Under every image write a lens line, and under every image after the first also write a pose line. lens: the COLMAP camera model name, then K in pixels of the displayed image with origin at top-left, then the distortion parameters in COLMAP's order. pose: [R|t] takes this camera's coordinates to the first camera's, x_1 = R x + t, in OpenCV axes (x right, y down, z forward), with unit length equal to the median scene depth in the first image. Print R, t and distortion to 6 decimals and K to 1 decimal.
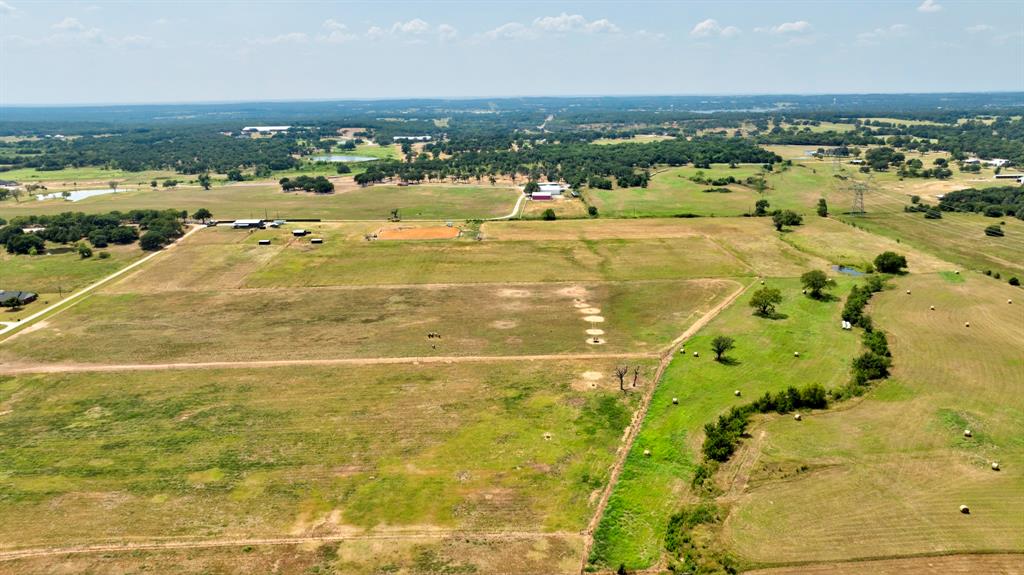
lens RADIAL K [[718.3, 0, 515.5], [0, 718.3, 285.3], [0, 0, 1]] dist [-0.035396, 0.037080]
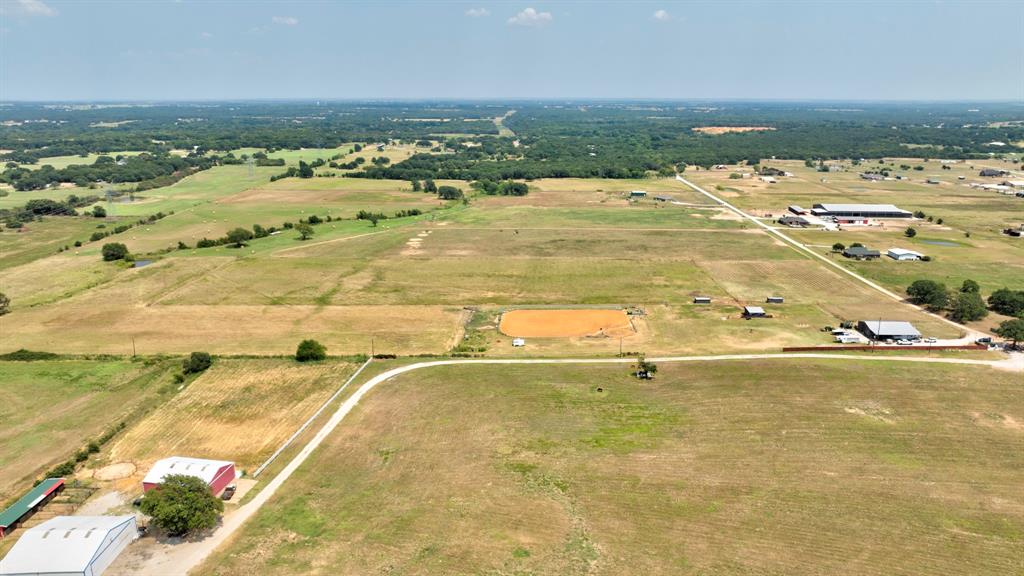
lens RADIAL K [[718.3, 0, 515.5], [0, 718.3, 285.8], [0, 0, 1]] dist [-0.035396, 0.037080]
pose [[-0.998090, -0.003150, 0.061704, -0.223989], [0.027910, 0.868002, 0.495776, -0.691842], [-0.055120, 0.496551, -0.866256, 2.603443]]
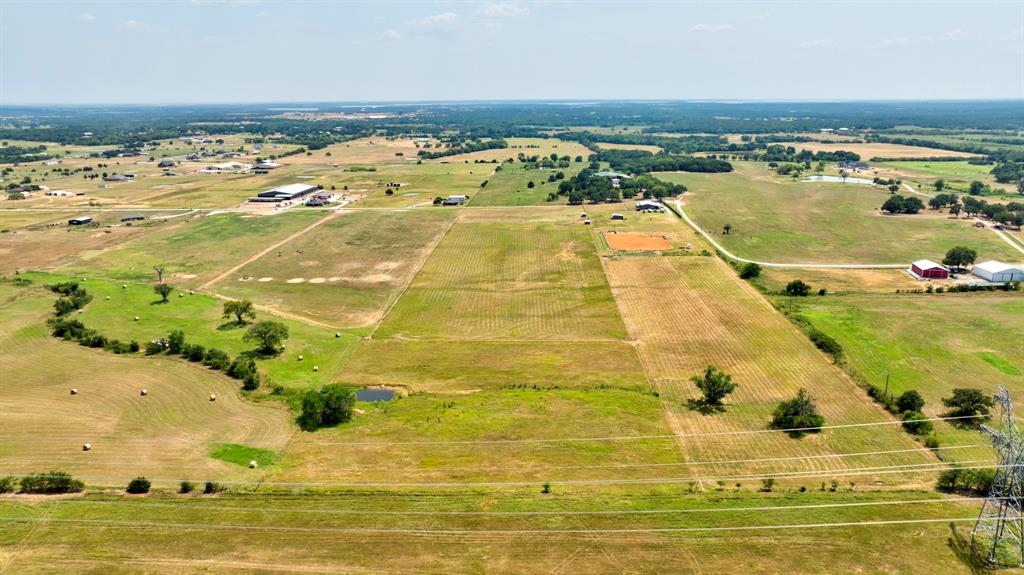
lens RADIAL K [[718.3, 0, 515.5], [0, 718.3, 285.3], [0, 0, 1]] dist [-0.035396, 0.037080]
pose [[-0.077791, 0.265486, -0.960971, 1.368444], [-0.251626, 0.927458, 0.276597, -0.411712], [0.964693, 0.263322, -0.005345, 1.490391]]
